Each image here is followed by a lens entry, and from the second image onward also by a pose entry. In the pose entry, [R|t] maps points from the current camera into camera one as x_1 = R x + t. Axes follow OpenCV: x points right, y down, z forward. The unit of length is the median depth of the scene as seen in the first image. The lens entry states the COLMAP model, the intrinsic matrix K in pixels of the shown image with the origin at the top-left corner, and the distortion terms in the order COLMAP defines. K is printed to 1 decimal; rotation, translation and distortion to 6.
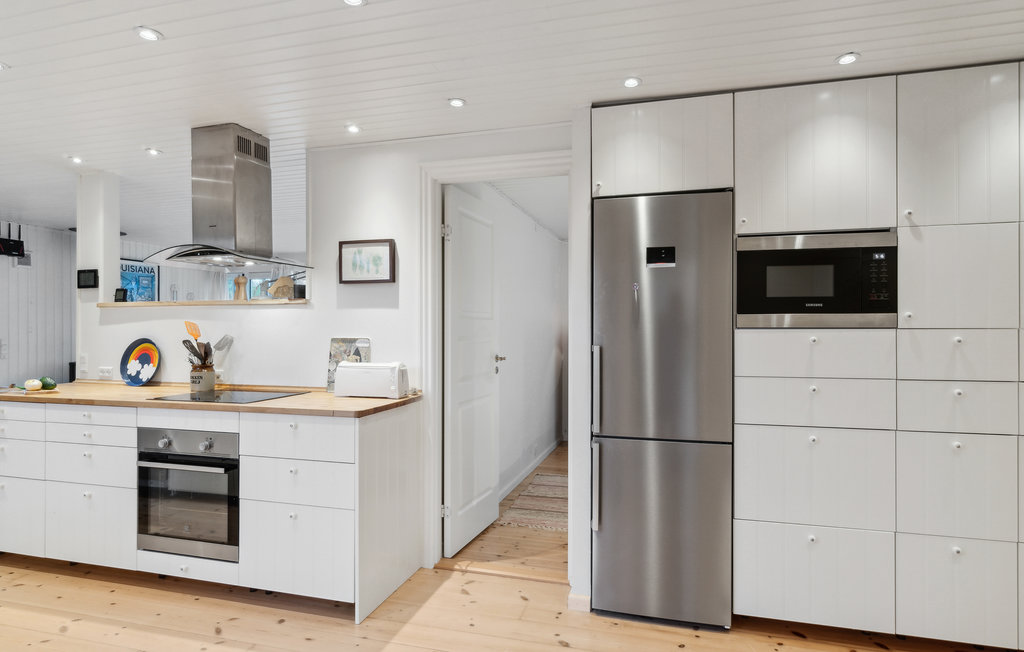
lens RADIAL K [[574.2, 0, 512.0], [0, 574.2, 326.0], [0, 0, 1]] dist [0.001993, 0.000536]
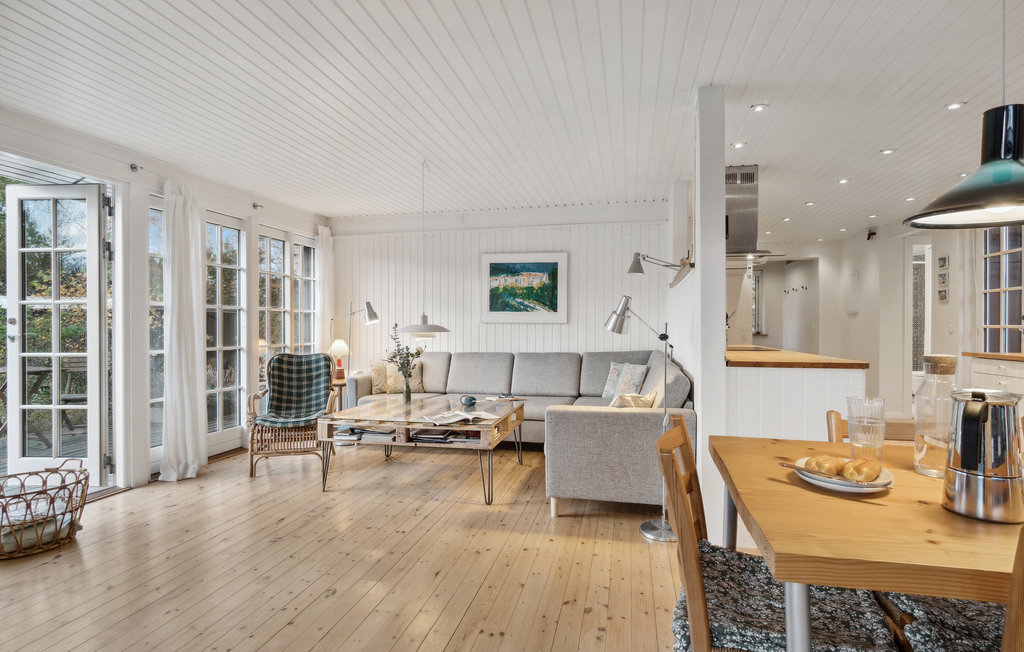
lens RADIAL K [[523.9, 0, 512.0], [0, 523.9, 326.0], [0, 0, 1]] dist [-0.002551, -0.000640]
pose [[-0.055179, 0.006050, 0.998458, -1.514054], [0.003314, 0.999977, -0.005876, 0.057562], [-0.998471, 0.002985, -0.055198, 1.386337]]
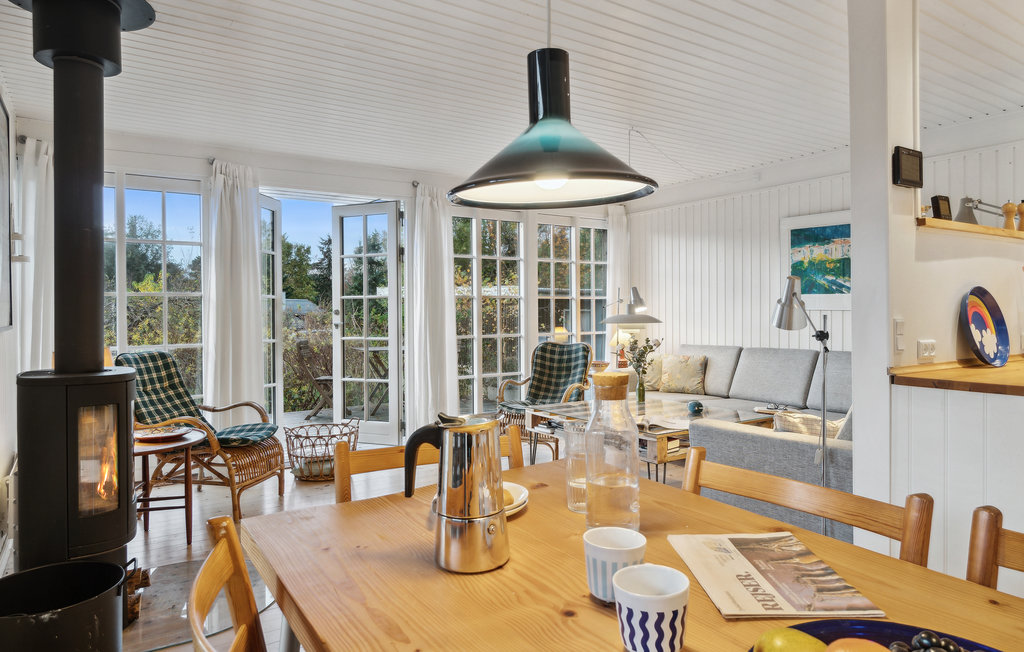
lens RADIAL K [[635.8, 0, 512.6], [0, 635.8, 315.1], [0, 0, 1]] dist [0.004813, 0.001103]
pose [[0.646112, -0.003806, 0.763233, -1.444153], [0.005087, 0.999987, 0.000680, 0.047719], [-0.763225, 0.003443, 0.646123, 0.936802]]
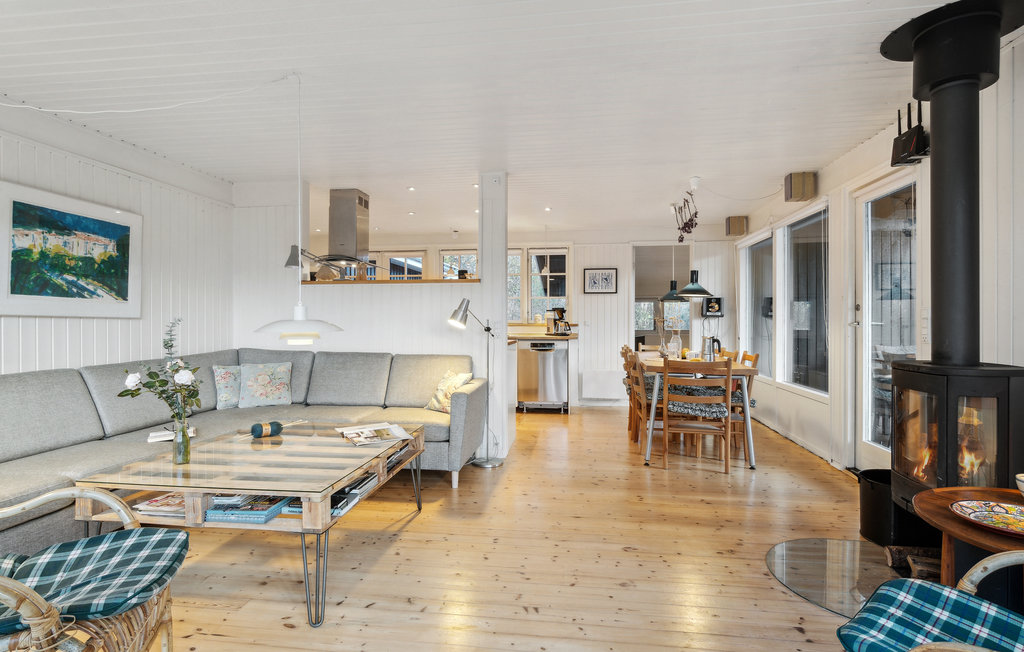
lens RADIAL K [[514.9, 0, 512.0], [0, 514.9, 326.0], [0, 0, 1]] dist [0.000430, -0.000083]
pose [[-0.989043, 0.007935, -0.147415, -0.624868], [0.006034, 0.999893, 0.013338, 0.048673], [0.147505, 0.012302, -0.988985, 2.240423]]
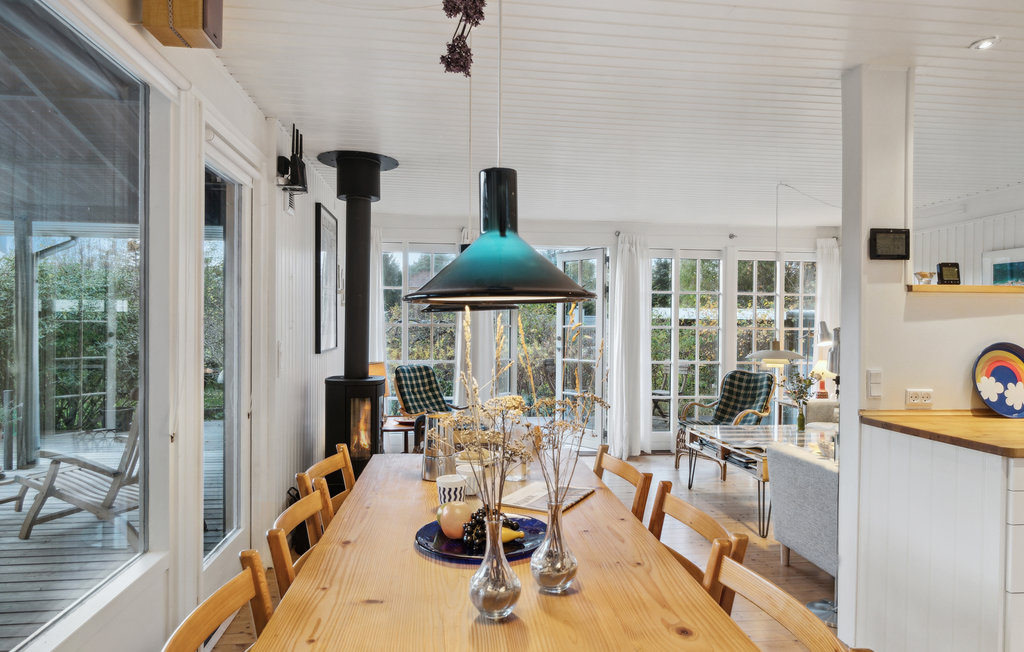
lens RADIAL K [[630.2, 0, 513.0], [0, 630.2, 330.8], [0, 0, 1]] dist [-0.002197, -0.000602]
pose [[0.919497, 0.012266, 0.392906, -1.415697], [-0.014401, 0.999893, 0.002485, 0.013985], [-0.392833, -0.007943, 0.919575, 0.564990]]
